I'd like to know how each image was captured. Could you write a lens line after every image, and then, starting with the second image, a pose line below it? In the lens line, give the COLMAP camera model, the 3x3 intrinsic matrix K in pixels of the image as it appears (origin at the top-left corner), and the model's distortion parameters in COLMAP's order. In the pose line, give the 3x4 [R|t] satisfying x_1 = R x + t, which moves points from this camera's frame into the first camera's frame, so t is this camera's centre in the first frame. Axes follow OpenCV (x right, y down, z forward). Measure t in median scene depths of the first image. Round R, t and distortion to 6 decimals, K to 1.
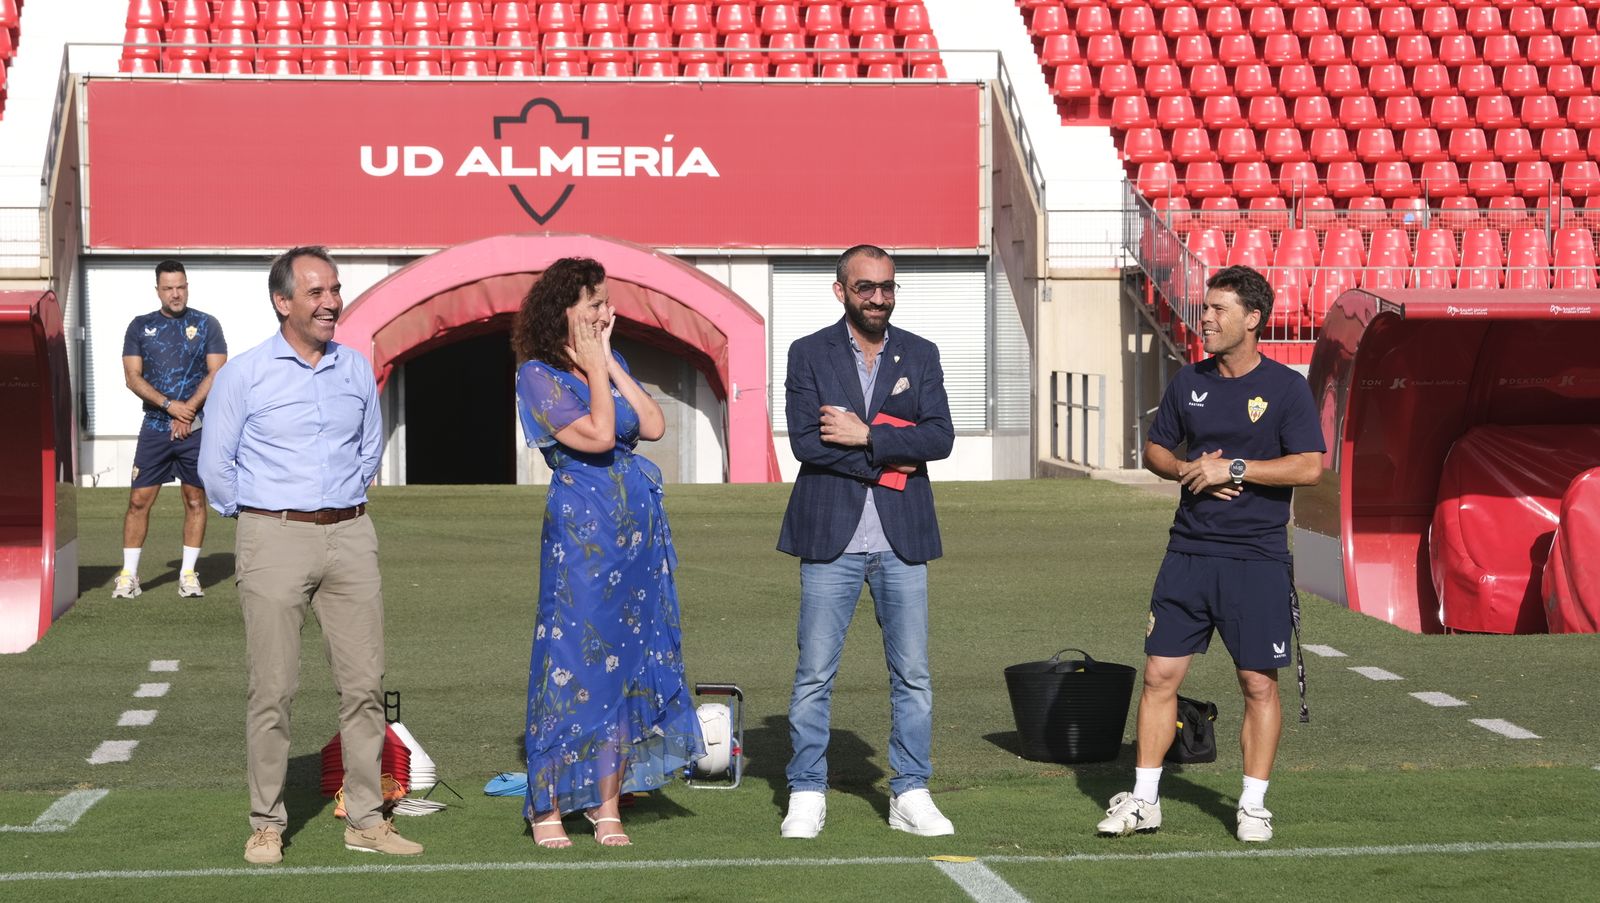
lens RADIAL K [[4122.6, 0, 885.3], [0, 4122.6, 485.2], [0, 0, 1]] dist [0.082458, 1.132441]
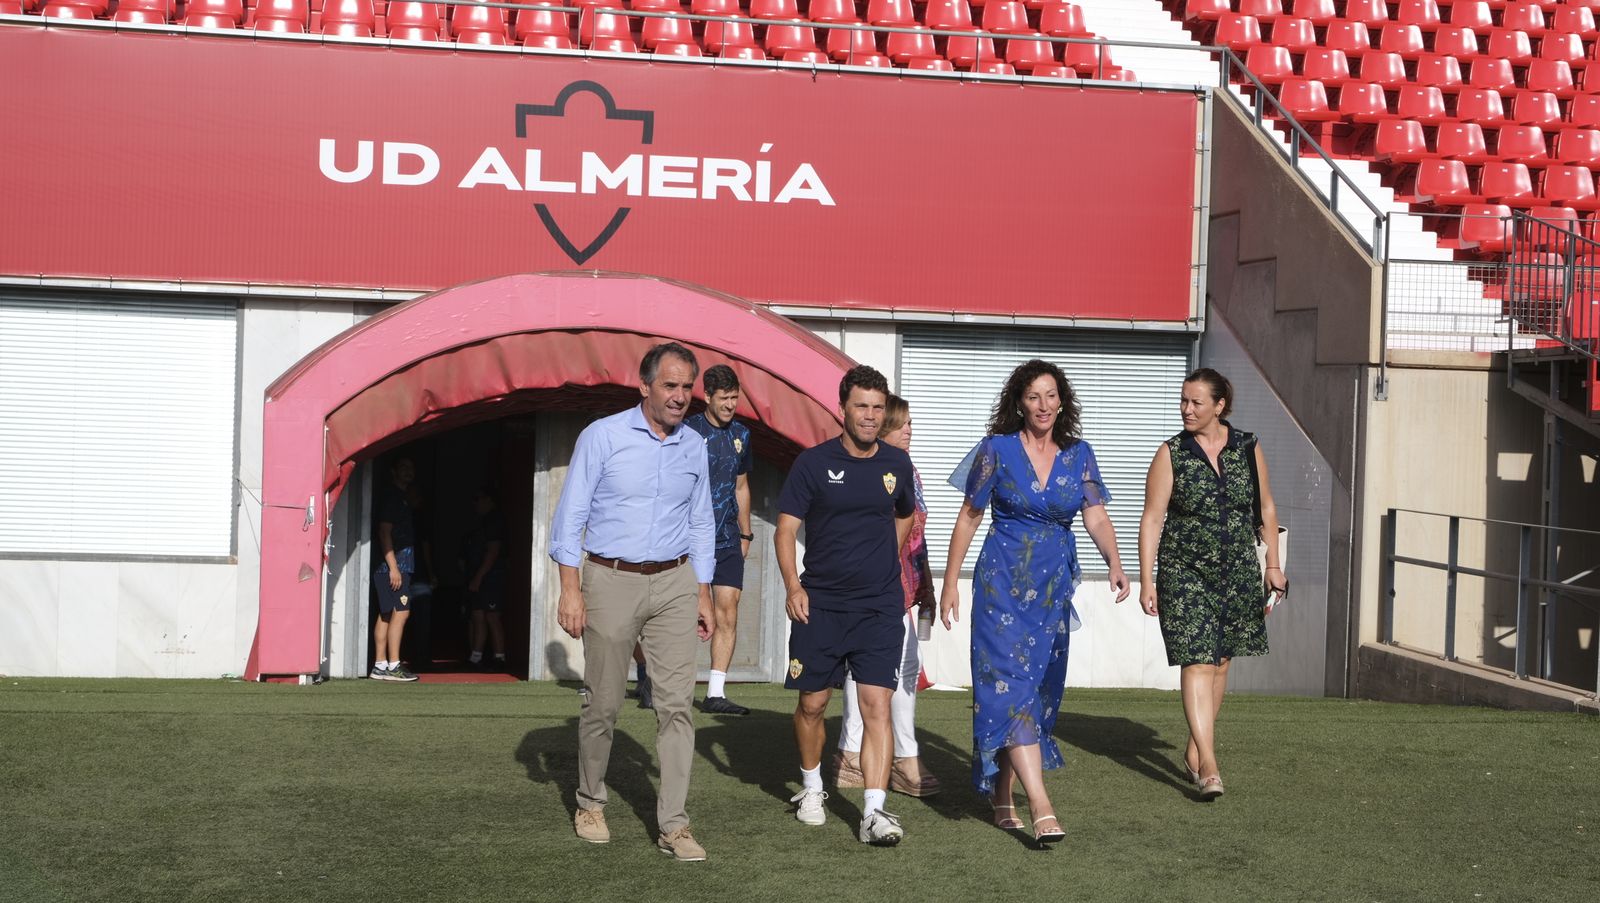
lens RADIAL K [[2436.1, 0, 828.8], [0, 2436.1, 468.0], [0, 0, 1]] dist [0.014333, 0.172567]
pose [[0.997024, 0.032410, 0.069950, -0.069219], [-0.031390, 0.999385, -0.015628, -0.023891], [-0.070413, 0.013386, 0.997428, 0.590455]]
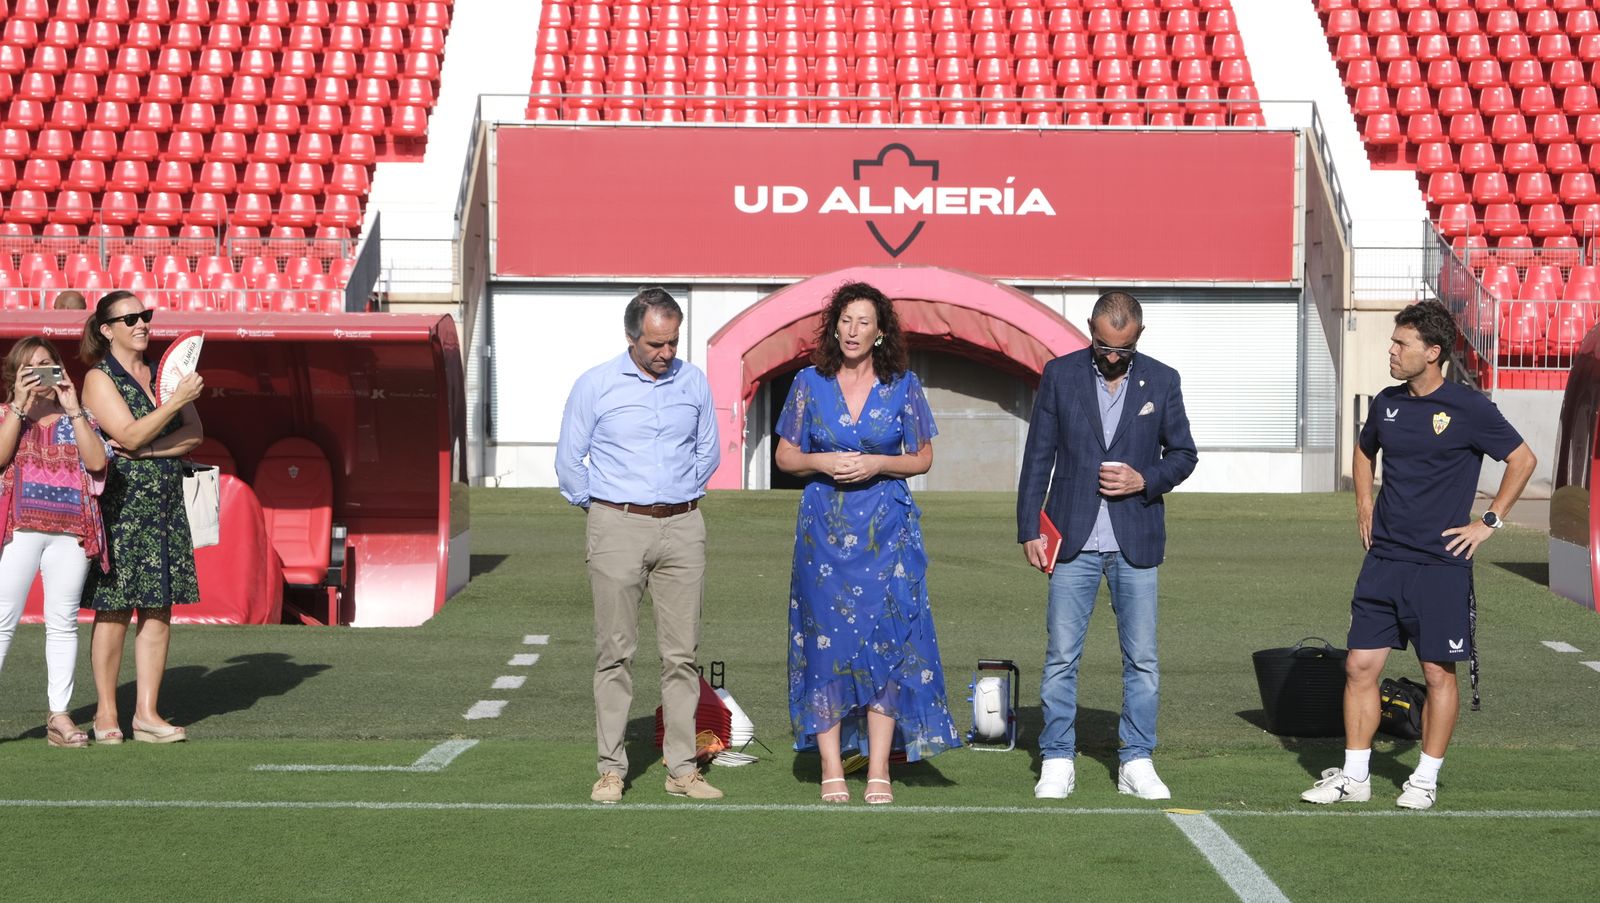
lens RADIAL K [[3819.5, 0, 835.0], [0, 3819.5, 454.5], [0, 0, 1]] dist [0.103662, 0.837778]
pose [[0.994450, 0.013461, -0.104344, 0.008701], [-0.014615, 0.999840, -0.010307, 0.000794], [0.104188, 0.011775, 0.994488, -0.023822]]
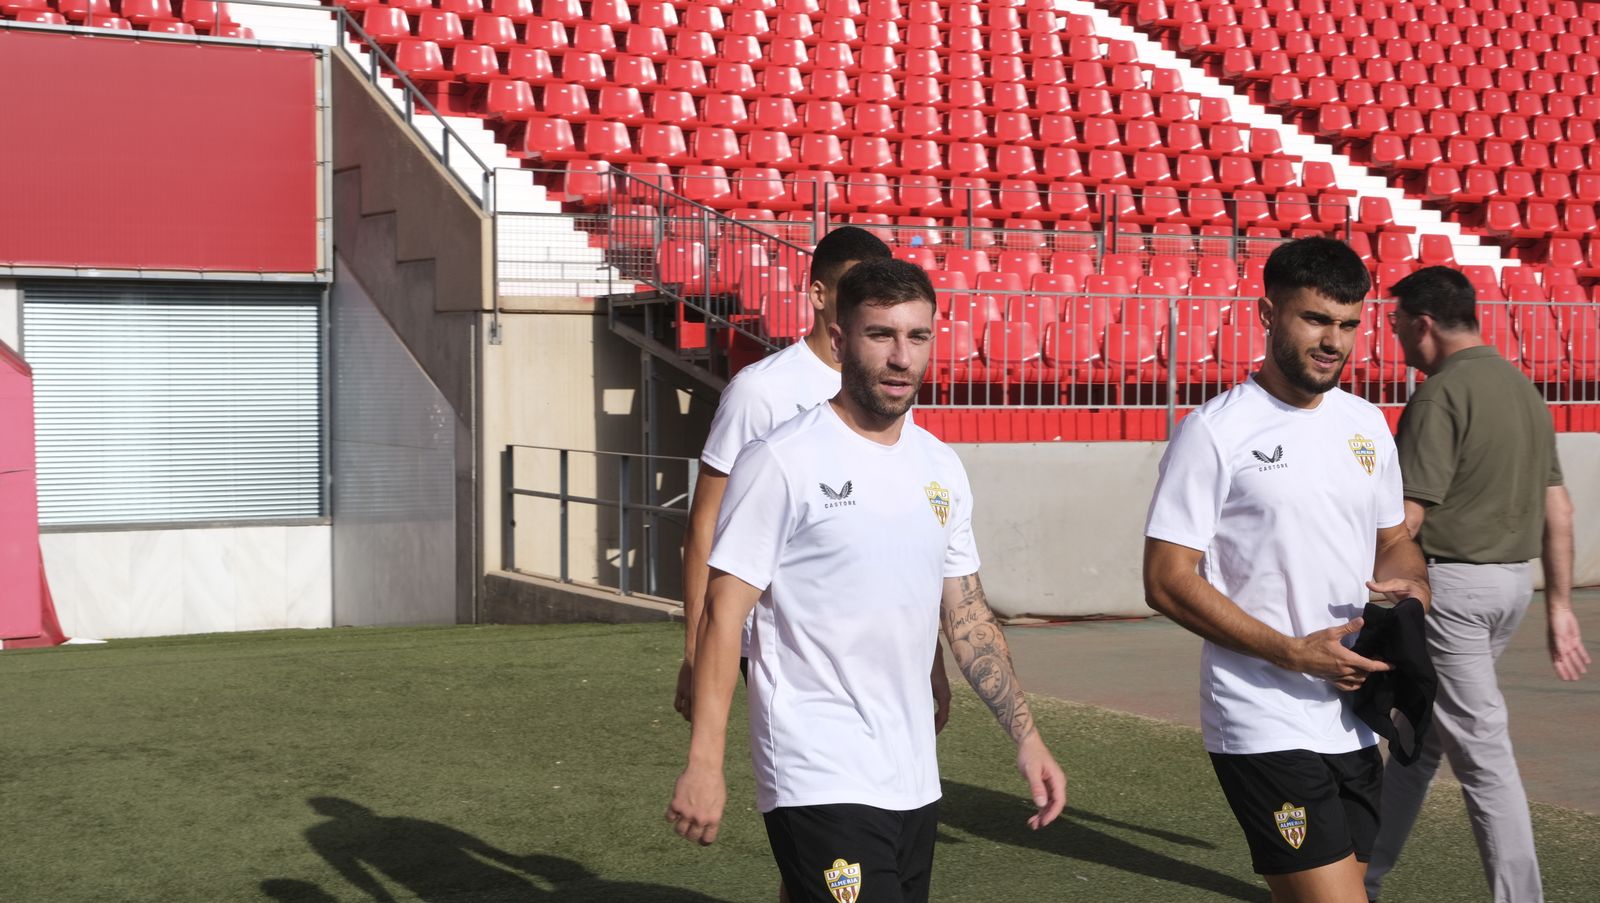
lens RADIAL K [[2365.4, 0, 827.8], [0, 2365.4, 468.9], [0, 0, 1]] dist [0.007190, 0.147044]
pose [[0.916138, -0.012511, 0.400668, -0.064903], [0.011728, 0.999922, 0.004408, -0.023391], [-0.400692, 0.000660, 0.916213, 0.580712]]
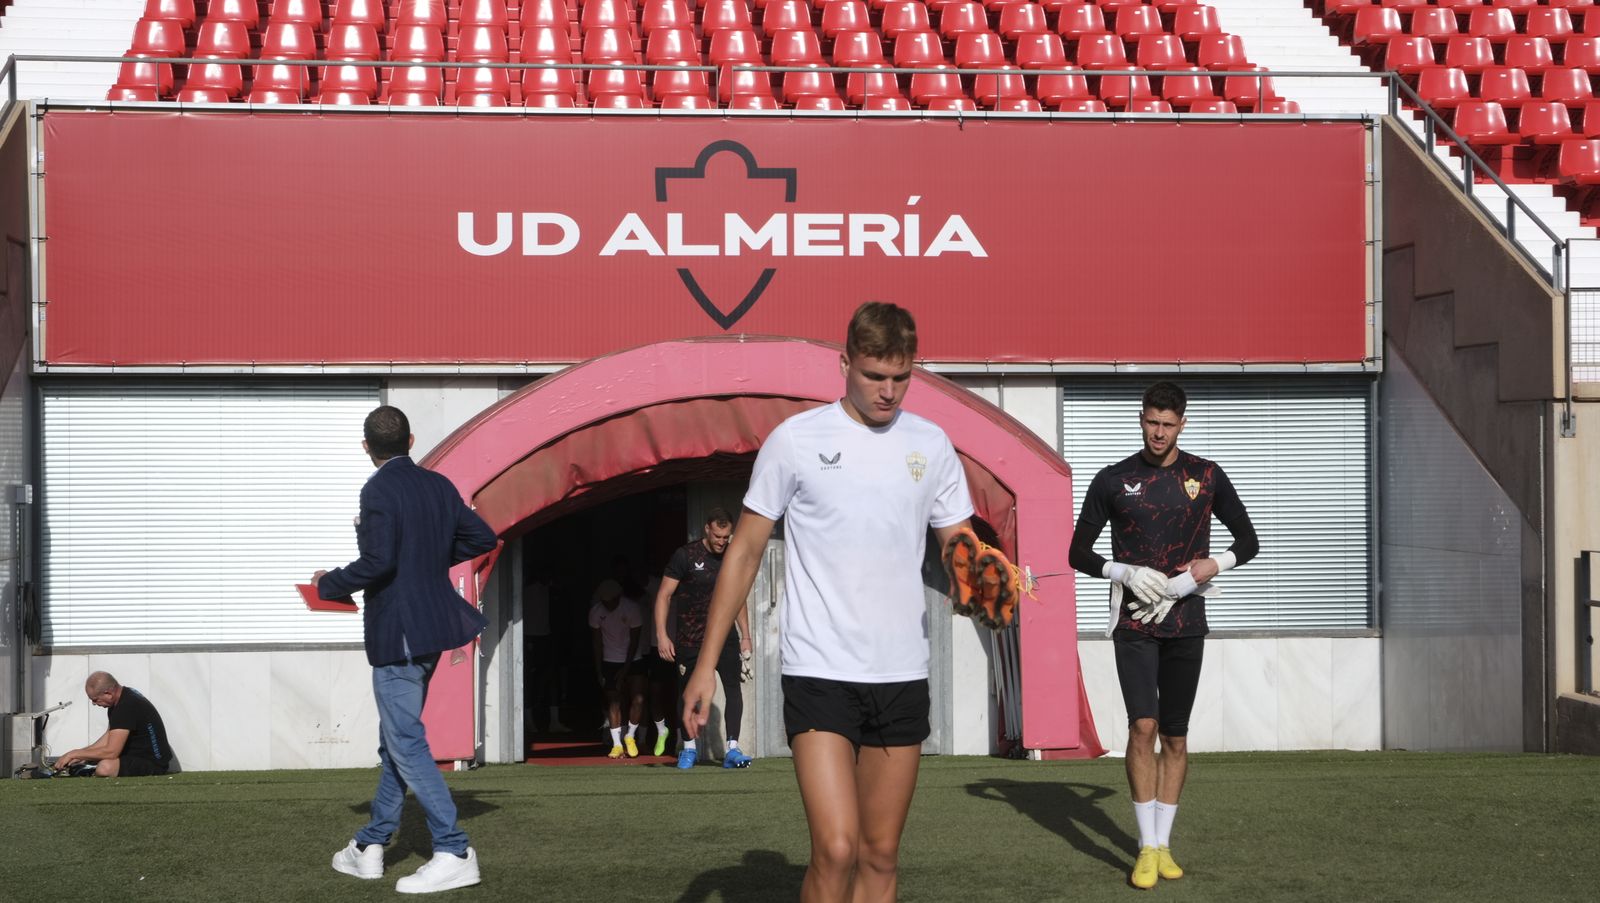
lens RADIAL K [[2599.7, 0, 829.2], [0, 2599.7, 467.8], [0, 0, 1]] dist [0.053849, 0.141815]
pose [[0.999992, -0.003841, -0.000933, -0.066283], [0.003800, 0.999199, -0.039841, -0.023541], [0.001086, 0.039837, 0.999206, 0.578134]]
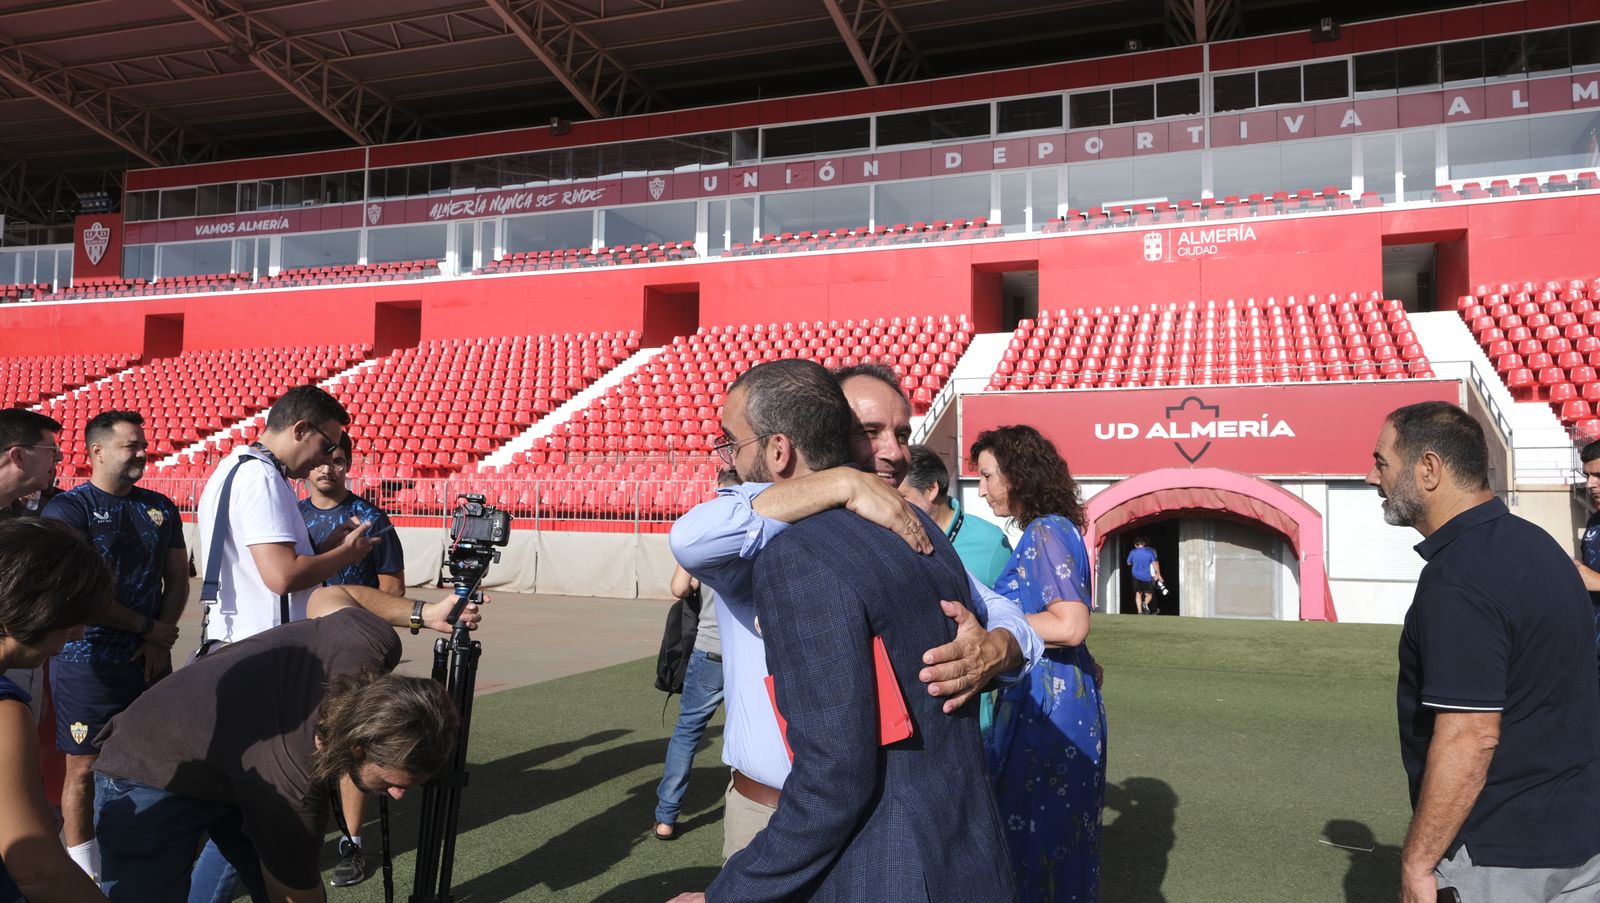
lens RADIAL K [[1101.2, 0, 811.1], [0, 1101.2, 452.6], [0, 0, 1]] dist [-0.023251, 0.020160]
pose [[0.883017, -0.014037, -0.469131, -0.001975], [-0.030399, 0.995743, -0.087011, -0.019216], [0.468356, 0.091093, 0.878832, 0.478879]]
